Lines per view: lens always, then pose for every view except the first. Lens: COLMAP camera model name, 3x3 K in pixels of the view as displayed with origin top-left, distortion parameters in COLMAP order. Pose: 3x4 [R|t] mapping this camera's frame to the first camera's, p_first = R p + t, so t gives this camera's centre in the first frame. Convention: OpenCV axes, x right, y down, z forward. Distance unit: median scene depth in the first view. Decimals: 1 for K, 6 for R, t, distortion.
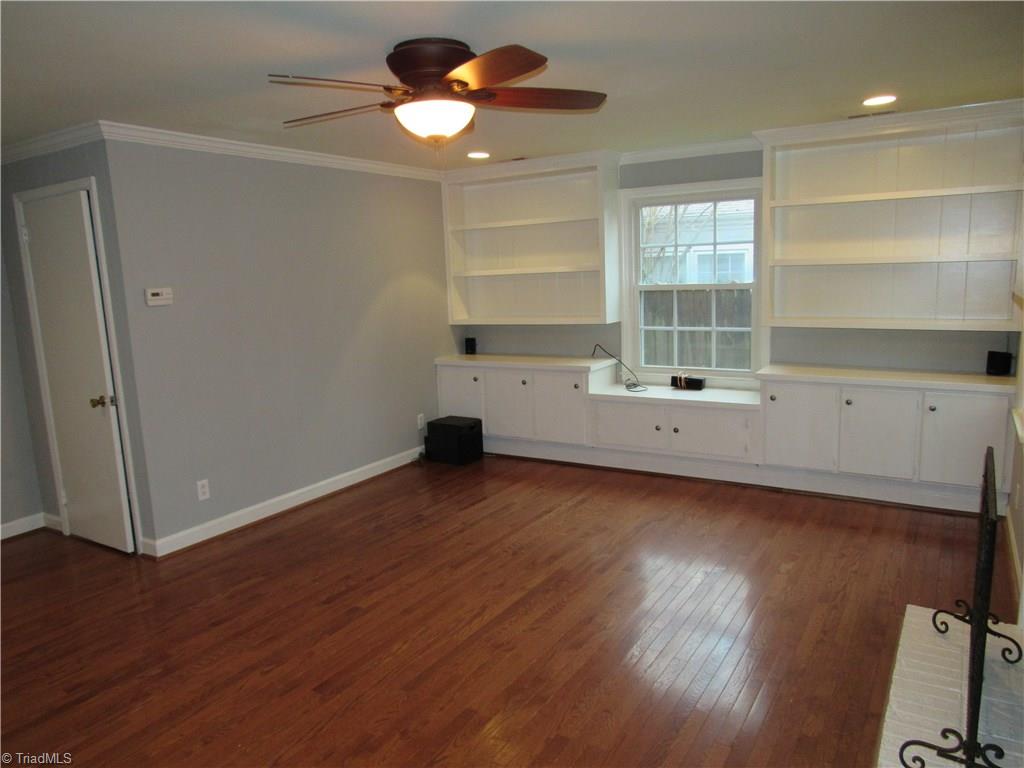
lens RADIAL K [[735.8, 0, 512.0], [0, 735.8, 384.0], [0, 0, 1]] dist [-0.005311, 0.000172]
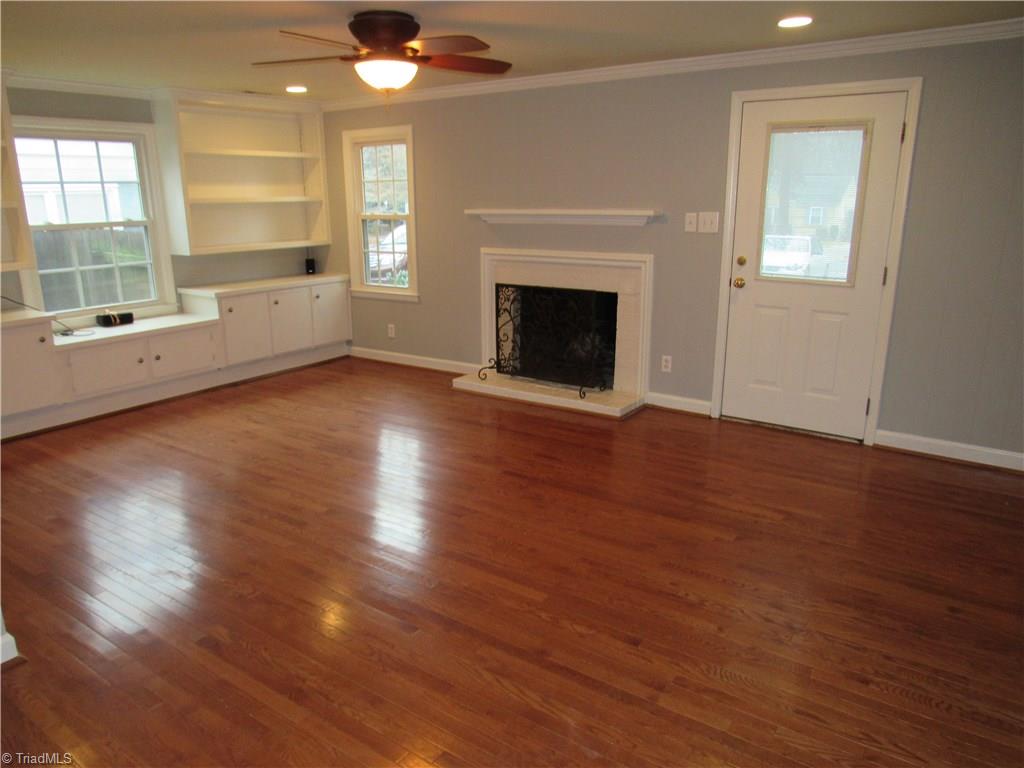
lens RADIAL K [[735.8, 0, 512.0], [0, 735.8, 384.0], [0, 0, 1]] dist [-0.005311, 0.000172]
pose [[0.068770, -0.226411, 0.971601, -0.845849], [0.166183, 0.962900, 0.212621, -0.045829], [-0.983694, 0.146841, 0.103844, 0.405800]]
